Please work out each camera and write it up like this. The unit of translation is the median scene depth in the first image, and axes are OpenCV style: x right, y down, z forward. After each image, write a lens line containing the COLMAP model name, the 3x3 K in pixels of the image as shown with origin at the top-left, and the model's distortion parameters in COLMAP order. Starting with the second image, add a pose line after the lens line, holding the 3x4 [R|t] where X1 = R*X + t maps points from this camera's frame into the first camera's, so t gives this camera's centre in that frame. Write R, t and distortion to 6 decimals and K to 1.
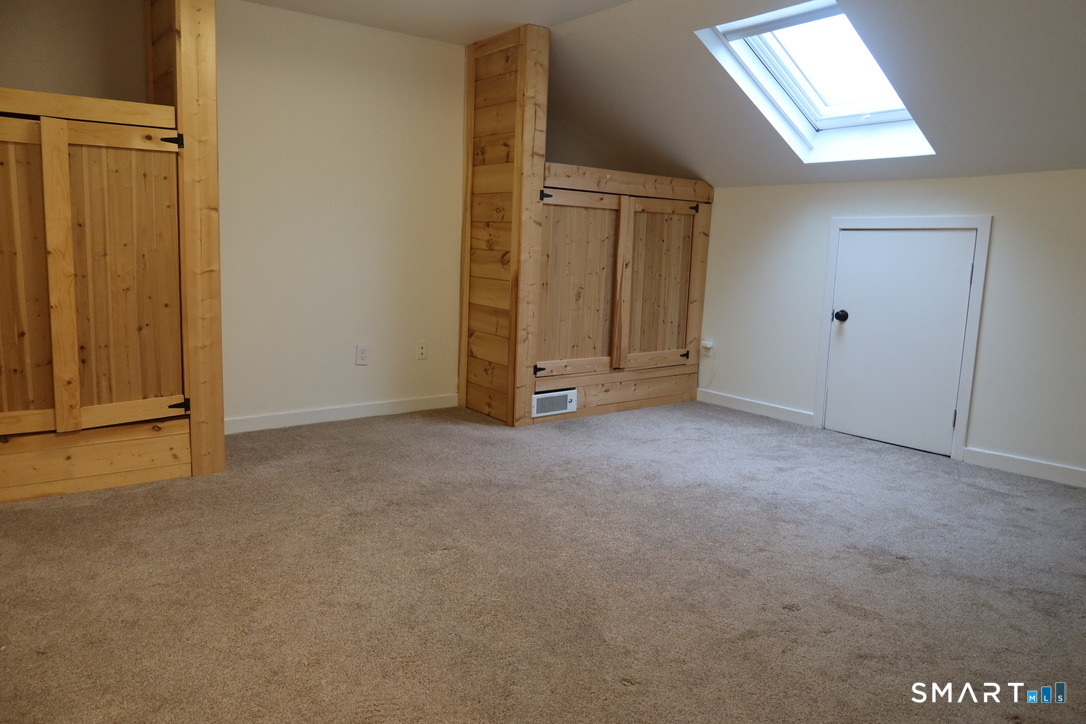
lens RADIAL K [[742.4, 0, 543.0], [0, 742.4, 362.0], [0, 0, 1]] dist [-0.043876, -0.000364]
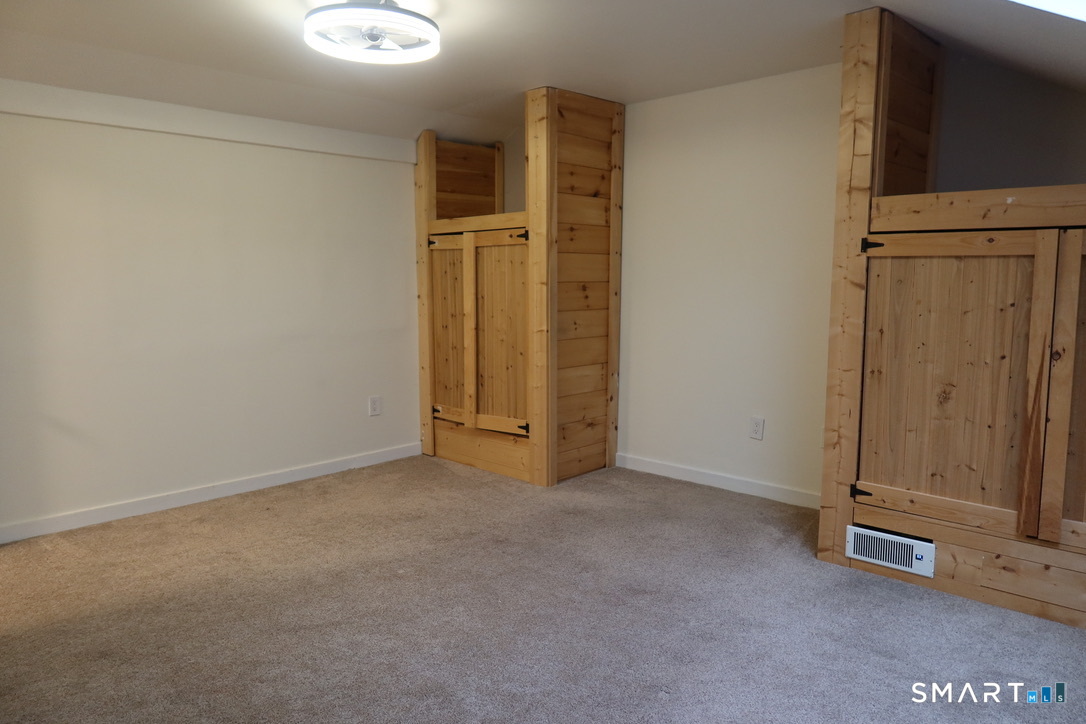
lens RADIAL K [[742.4, 0, 543.0], [0, 742.4, 362.0], [0, 0, 1]] dist [-0.043876, -0.000364]
pose [[0.148302, 0.083200, -0.985436, 0.635028], [-0.147351, 0.987191, 0.061173, -0.111501], [0.977903, 0.136133, 0.158662, 0.595221]]
